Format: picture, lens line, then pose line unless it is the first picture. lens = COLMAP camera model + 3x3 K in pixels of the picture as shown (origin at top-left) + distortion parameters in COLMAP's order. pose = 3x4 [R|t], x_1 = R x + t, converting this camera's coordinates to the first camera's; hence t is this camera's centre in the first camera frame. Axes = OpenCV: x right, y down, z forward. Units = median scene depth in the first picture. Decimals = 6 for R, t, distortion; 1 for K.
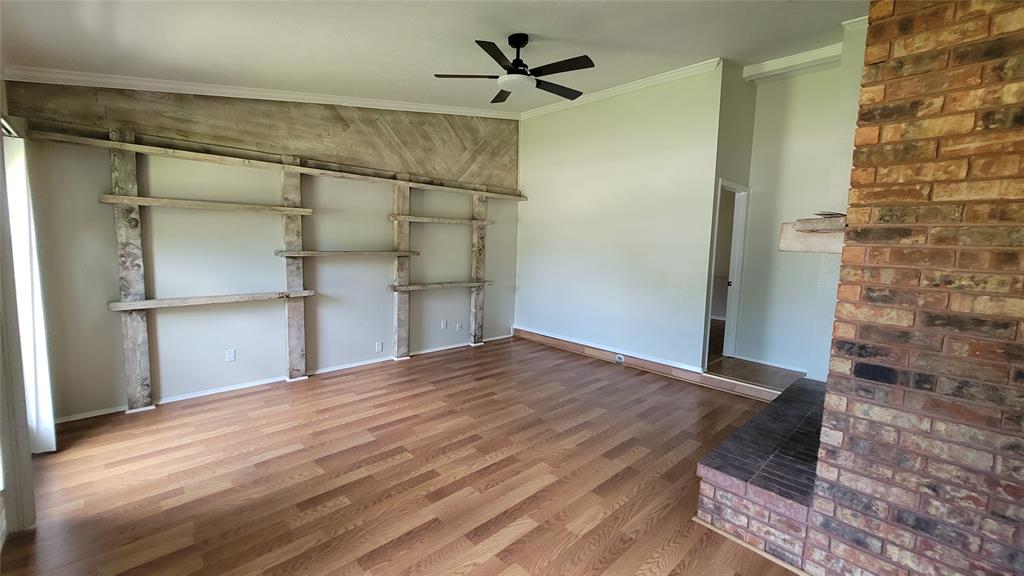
lens RADIAL K [[415.6, 0, 507.8], [0, 415.6, 286.6], [0, 0, 1]] dist [-0.003217, -0.000682]
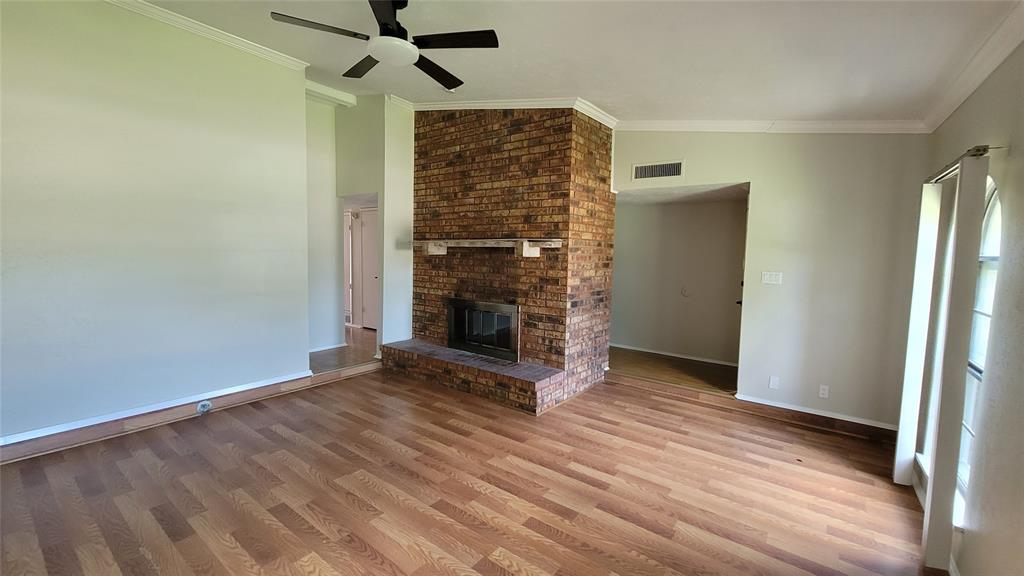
lens RADIAL K [[415.6, 0, 510.4], [0, 415.6, 284.1], [0, 0, 1]] dist [-0.003217, -0.000682]
pose [[-0.160317, -0.111692, 0.980726, -0.645938], [0.078602, 0.988977, 0.125481, -0.111414], [-0.983931, 0.097203, -0.149771, 0.737027]]
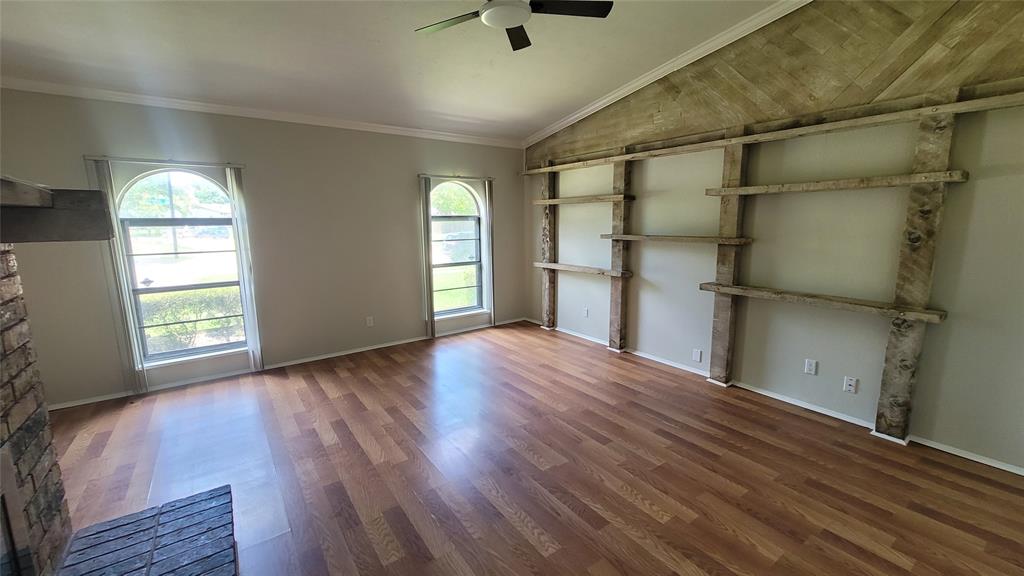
lens RADIAL K [[415.6, 0, 510.8], [0, 415.6, 286.2], [0, 0, 1]] dist [-0.003217, -0.000682]
pose [[-0.145762, 0.134754, -0.980099, 0.647333], [-0.097947, 0.983847, 0.149836, -0.091559], [0.984459, 0.117838, -0.130209, 0.913529]]
